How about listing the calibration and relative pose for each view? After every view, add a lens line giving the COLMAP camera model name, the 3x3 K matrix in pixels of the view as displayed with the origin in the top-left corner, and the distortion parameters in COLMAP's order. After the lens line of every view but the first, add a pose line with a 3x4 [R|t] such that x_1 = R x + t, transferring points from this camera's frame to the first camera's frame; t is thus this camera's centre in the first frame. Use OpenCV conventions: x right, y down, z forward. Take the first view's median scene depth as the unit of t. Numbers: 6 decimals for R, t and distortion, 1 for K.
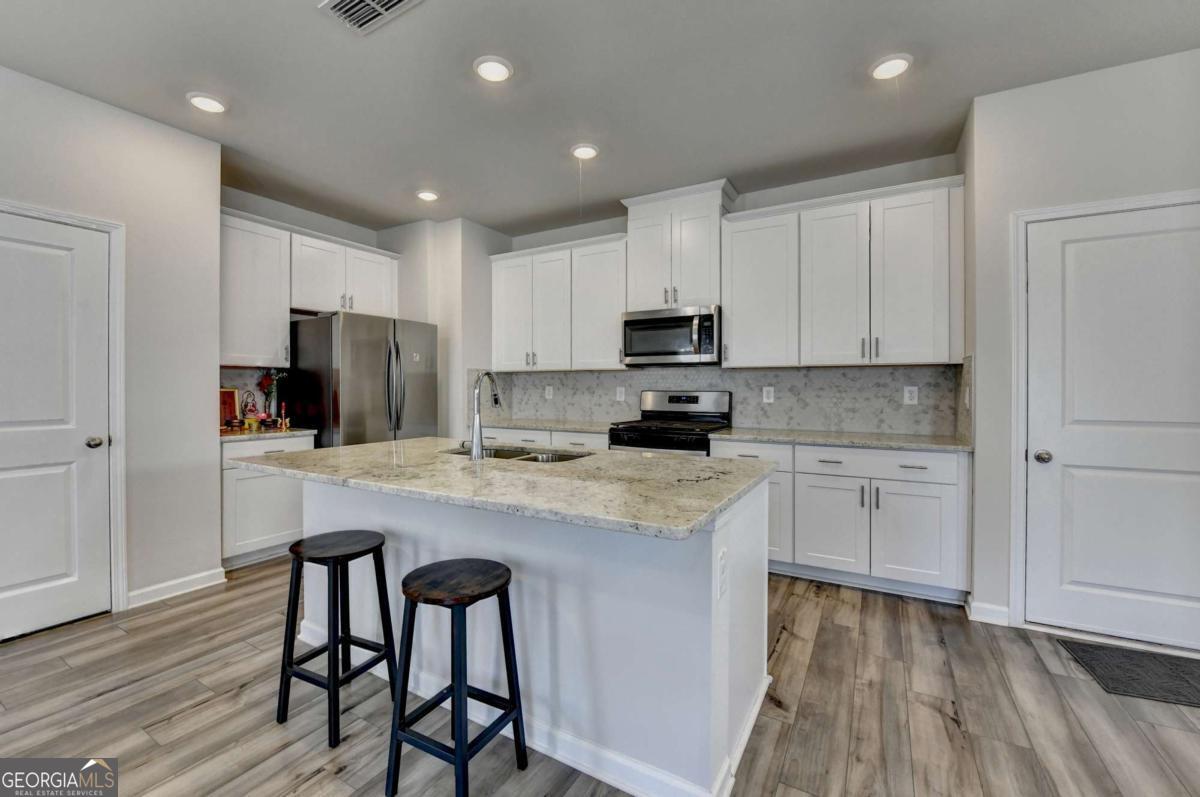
lens RADIAL K [[480.8, 0, 584.7], [0, 480.8, 388.9], [0, 0, 1]] dist [-0.019577, -0.000446]
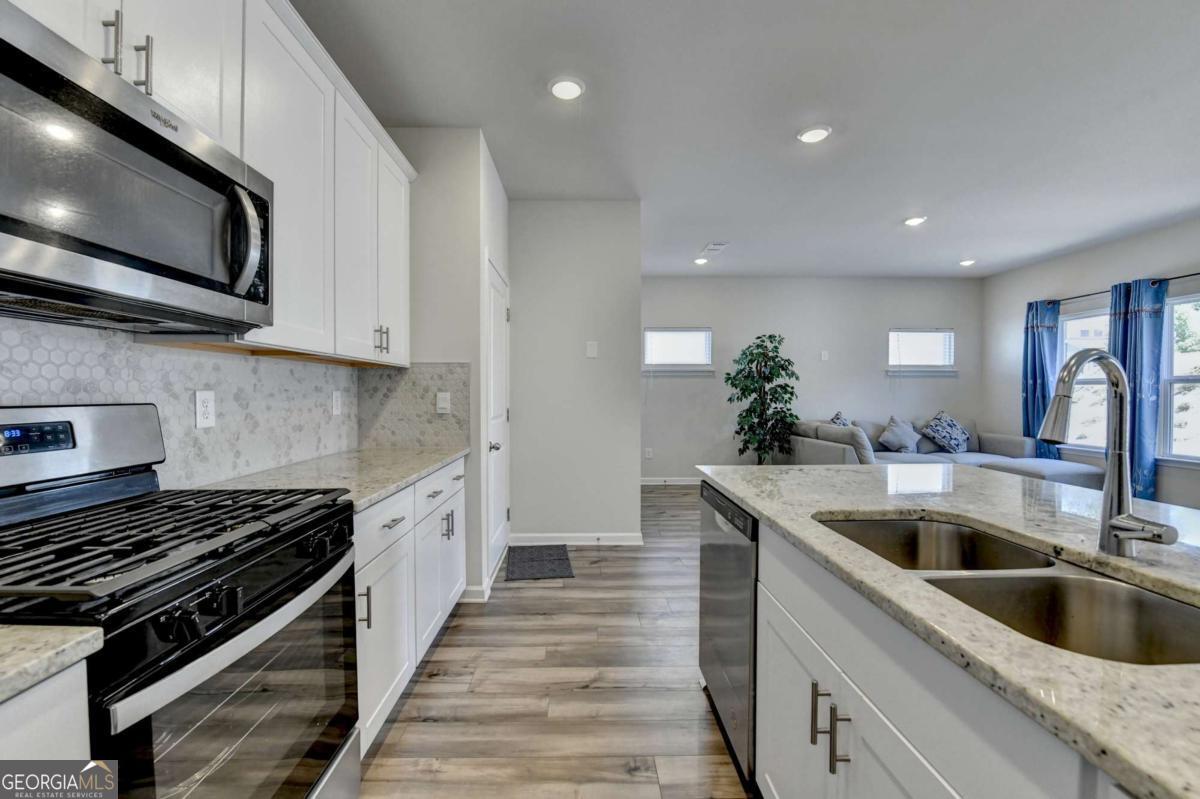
lens RADIAL K [[495.8, 0, 594.1], [0, 495.8, 401.4], [0, 0, 1]] dist [0.001141, -0.007140]
pose [[-0.525483, -0.015403, 0.850665, -0.207330], [0.001968, 0.999811, 0.019319, -0.003256], [-0.850802, 0.011826, -0.525354, 0.968703]]
